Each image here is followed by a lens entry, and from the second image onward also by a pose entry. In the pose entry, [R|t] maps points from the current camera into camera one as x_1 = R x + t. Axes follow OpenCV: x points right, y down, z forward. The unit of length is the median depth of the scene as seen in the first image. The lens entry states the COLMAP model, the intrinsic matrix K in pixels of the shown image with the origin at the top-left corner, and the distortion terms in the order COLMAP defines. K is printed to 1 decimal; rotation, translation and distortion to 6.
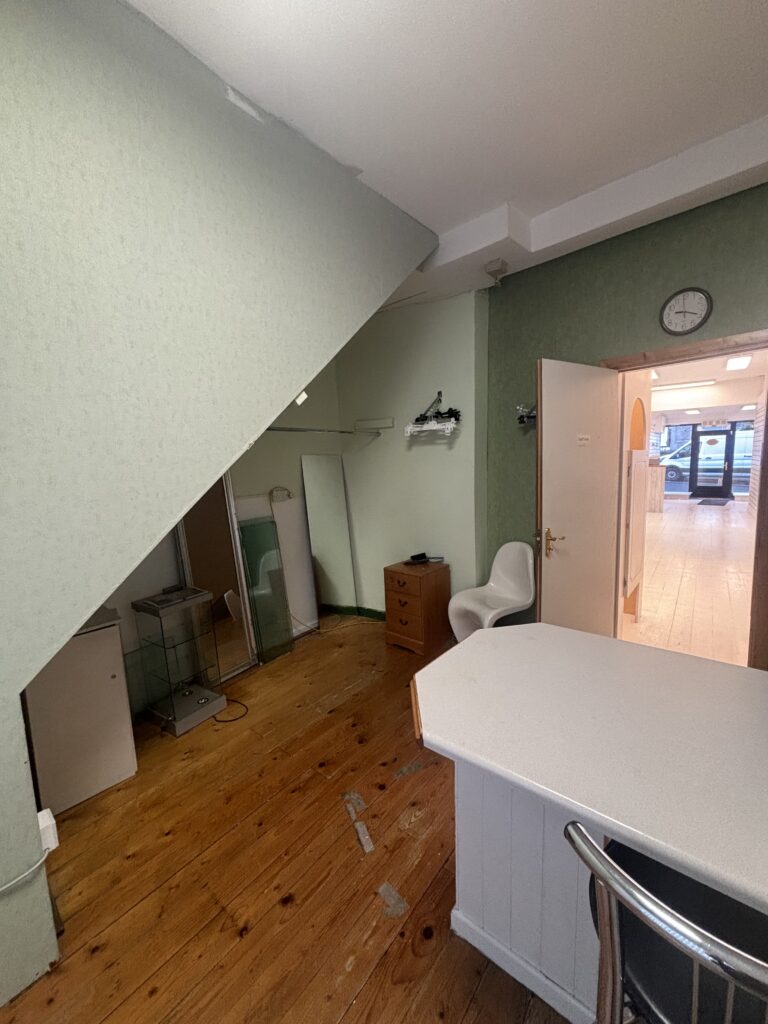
lens RADIAL K [[414.6, 0, 384.5], [0, 414.6, 509.0], [0, 0, 1]] dist [-0.003064, 0.001398]
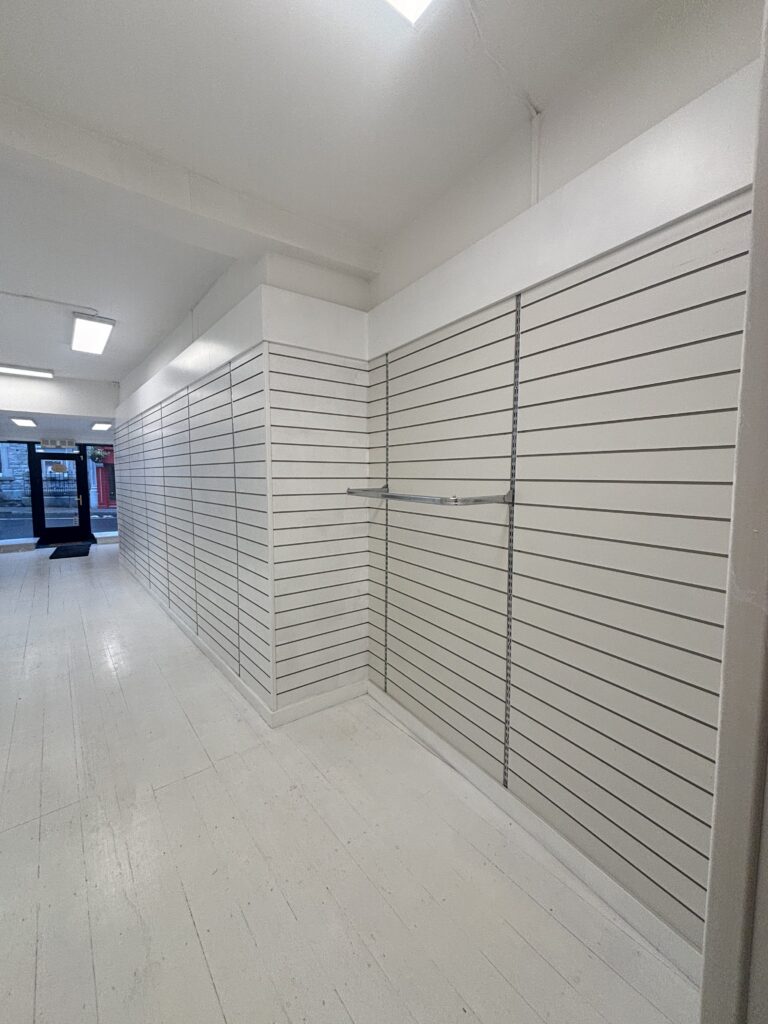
lens RADIAL K [[414.6, 0, 388.2], [0, 414.6, 511.5], [0, 0, 1]] dist [-0.003064, 0.001398]
pose [[0.229516, -0.049325, 0.972054, 0.203426], [0.109763, 0.993656, 0.024505, -0.038781], [-0.967096, 0.101071, 0.233474, 0.265486]]
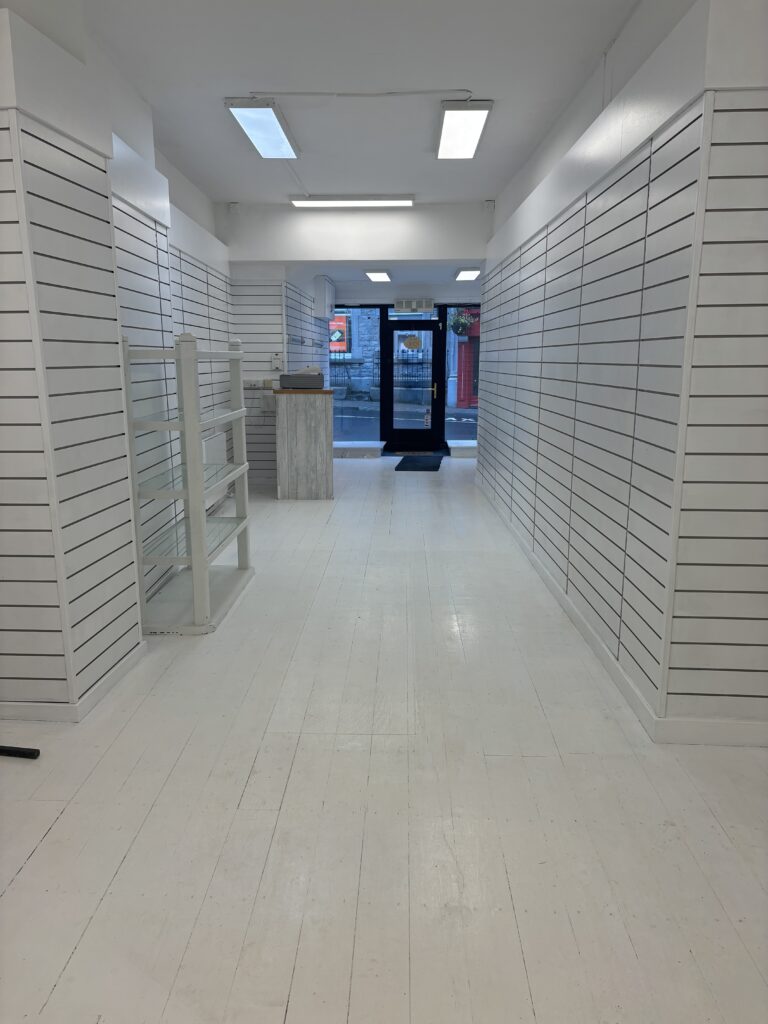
lens RADIAL K [[772.2, 0, 376.7], [0, 772.2, 515.7], [0, 0, 1]] dist [0.060263, -0.056725]
pose [[0.811424, -0.087394, 0.577888, 0.183007], [0.048883, 0.995441, 0.081902, -0.029496], [-0.582411, -0.038209, 0.811996, 0.239715]]
